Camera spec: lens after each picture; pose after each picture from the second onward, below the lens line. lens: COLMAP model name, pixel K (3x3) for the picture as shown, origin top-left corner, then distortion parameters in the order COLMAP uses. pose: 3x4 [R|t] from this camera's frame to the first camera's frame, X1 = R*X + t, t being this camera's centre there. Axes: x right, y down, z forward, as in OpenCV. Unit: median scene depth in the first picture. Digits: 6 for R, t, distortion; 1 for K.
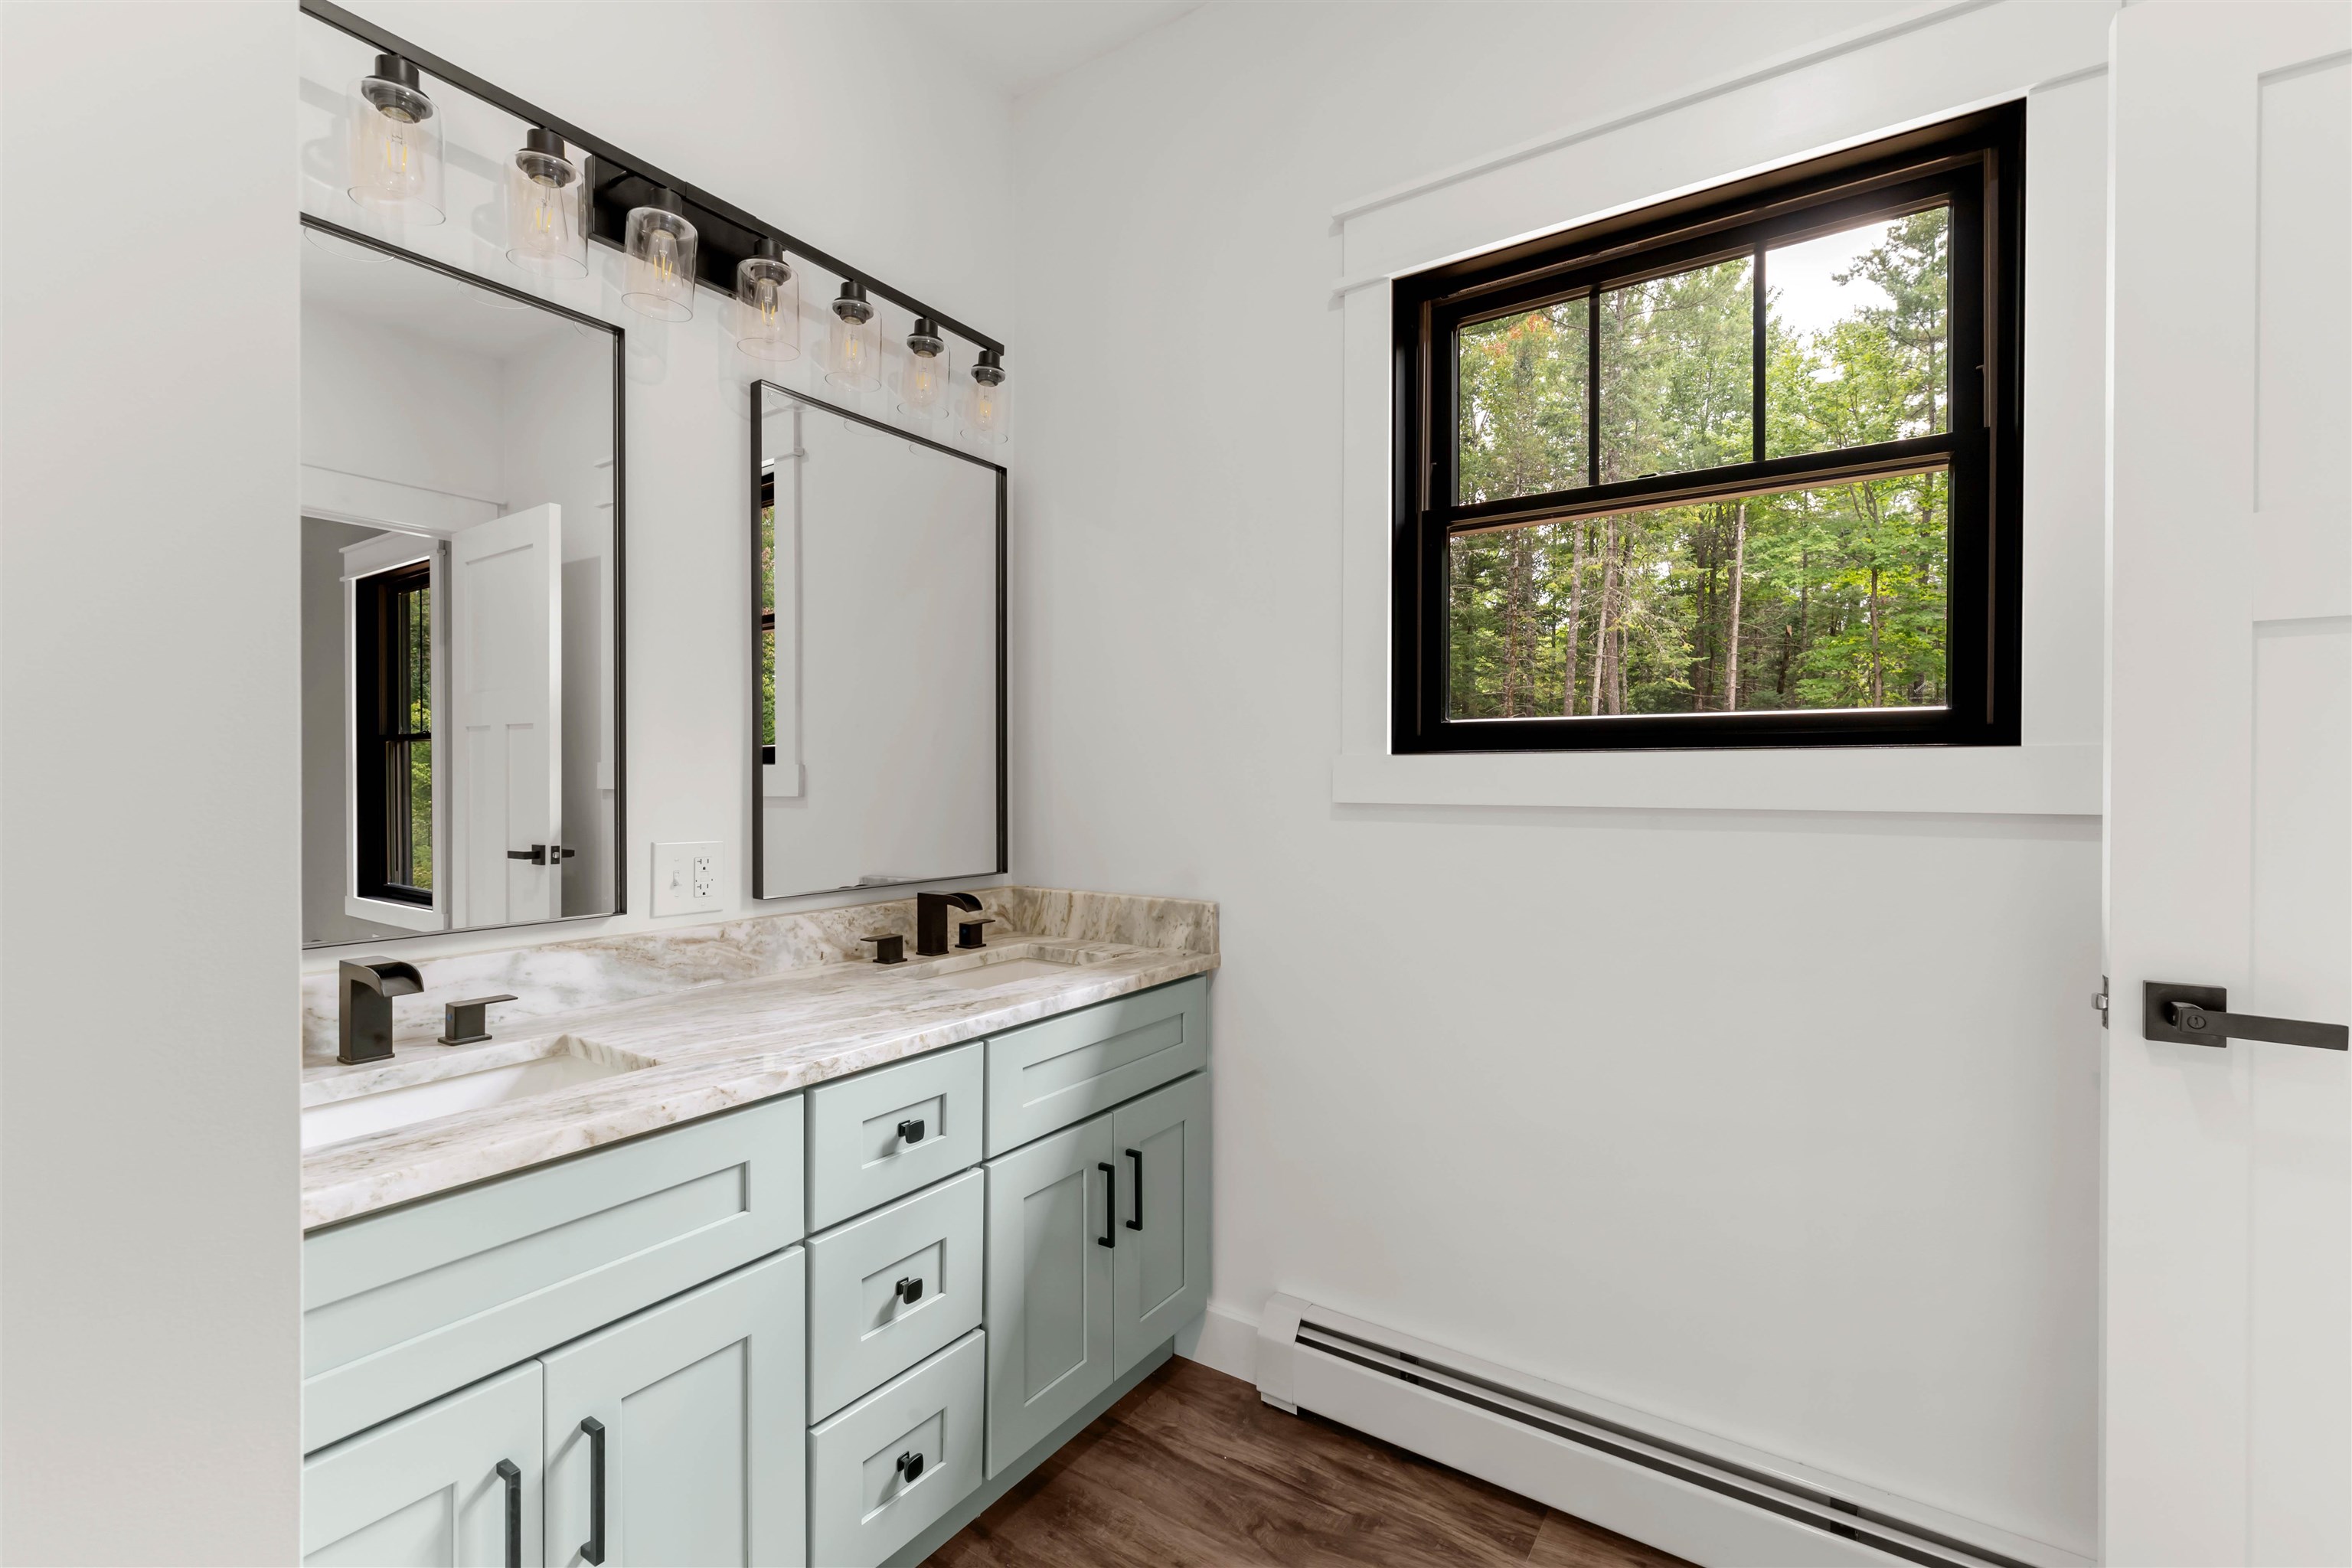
lens RADIAL K [[1011.5, 0, 1182.7], [0, 1011.5, 783.5], [0, 0, 1]] dist [0.003433, -0.001130]
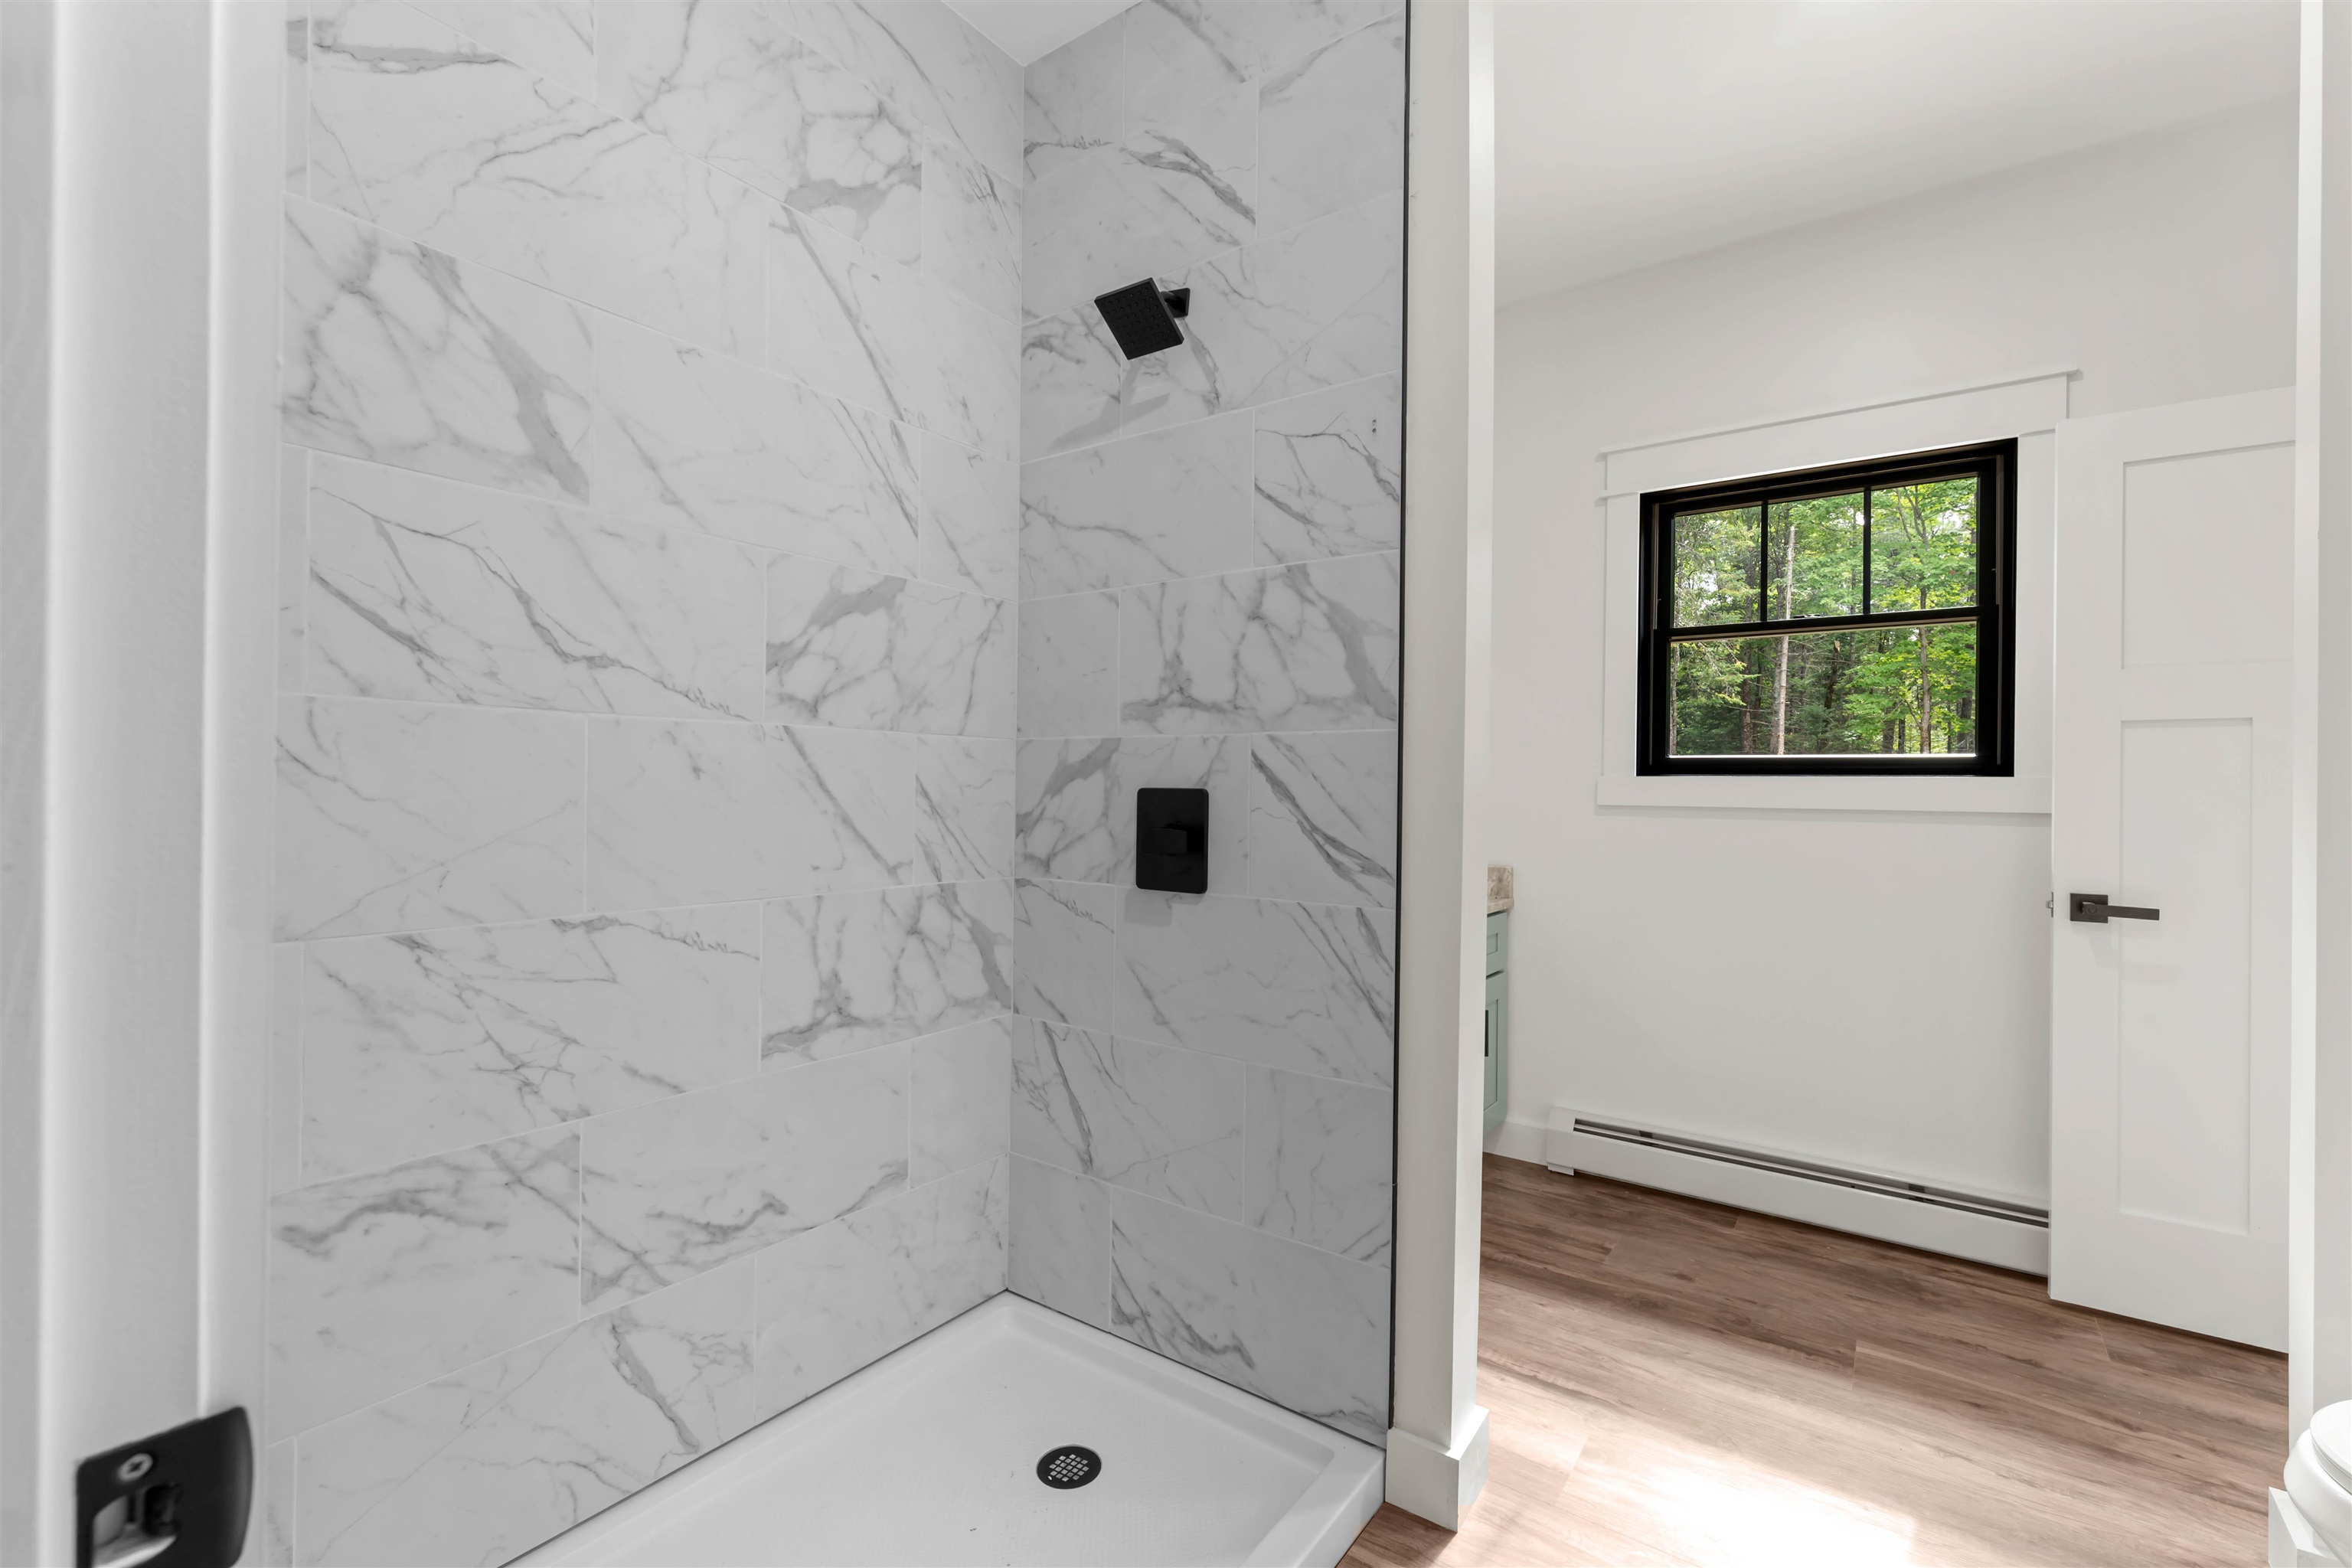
lens RADIAL K [[1011.5, 0, 1178.5], [0, 1011.5, 782.0], [0, 0, 1]] dist [0.003433, -0.001130]
pose [[0.999405, 0.008468, -0.033444, -0.483624], [-0.008757, 0.999925, -0.008508, 0.001532], [0.033369, 0.008796, 0.999404, -0.680707]]
